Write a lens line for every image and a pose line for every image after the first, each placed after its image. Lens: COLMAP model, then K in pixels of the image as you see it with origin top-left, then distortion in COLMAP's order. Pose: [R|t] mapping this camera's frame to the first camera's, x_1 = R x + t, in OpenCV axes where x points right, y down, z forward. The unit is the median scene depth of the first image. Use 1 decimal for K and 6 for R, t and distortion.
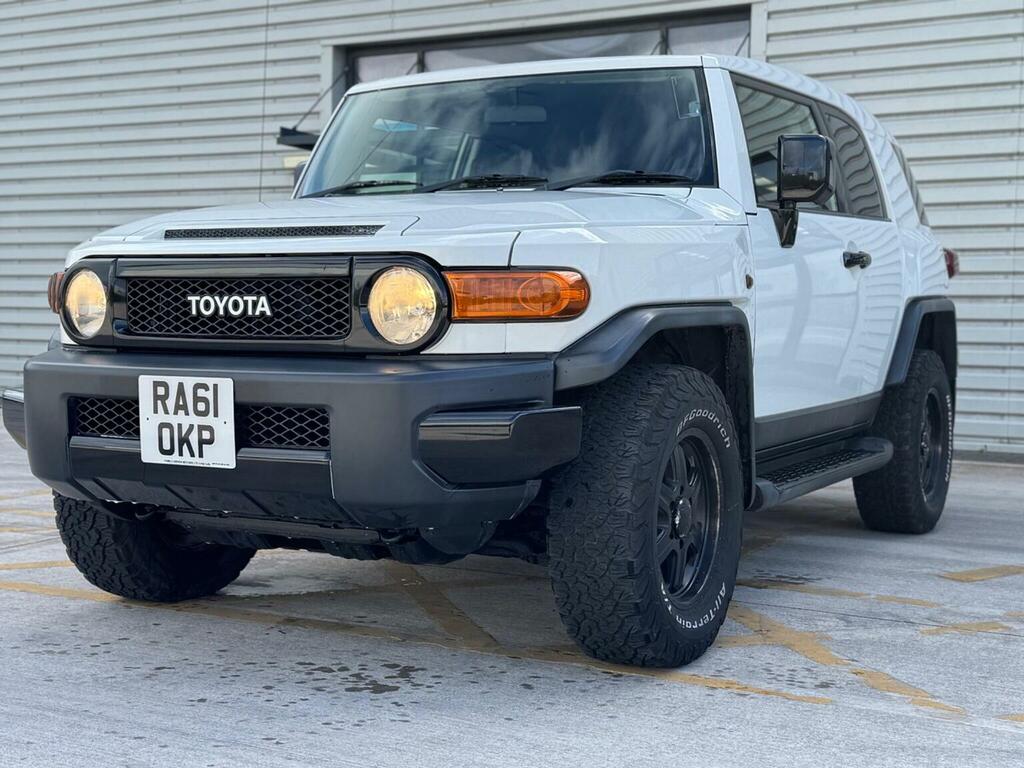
lens RADIAL K [[1435.0, 0, 527.4], [0, 1435.0, 385.8], [0, 0, 1]] dist [0.119574, 0.000000]
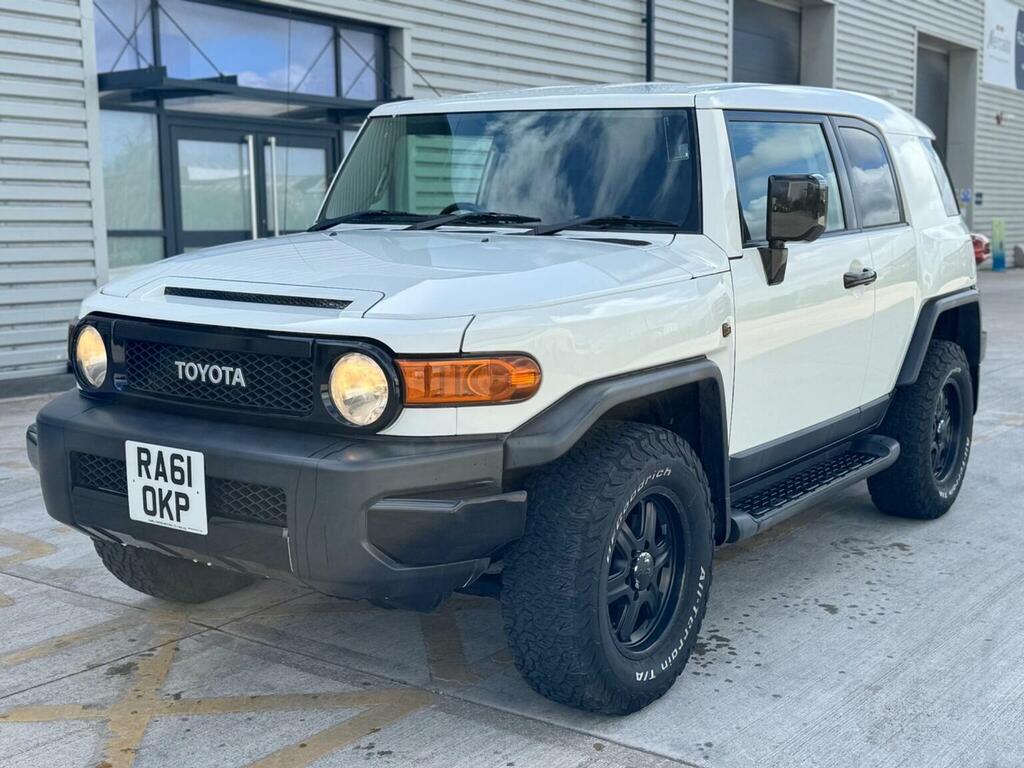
lens RADIAL K [[1309.4, 0, 516.9], [0, 1309.4, 376.8], [0, 0, 1]] dist [0.123176, 0.000000]
pose [[0.994991, 0.017427, -0.098430, 0.117248], [-0.008804, 0.996138, 0.087364, -0.143571], [0.099573, -0.086060, 0.991302, 0.059471]]
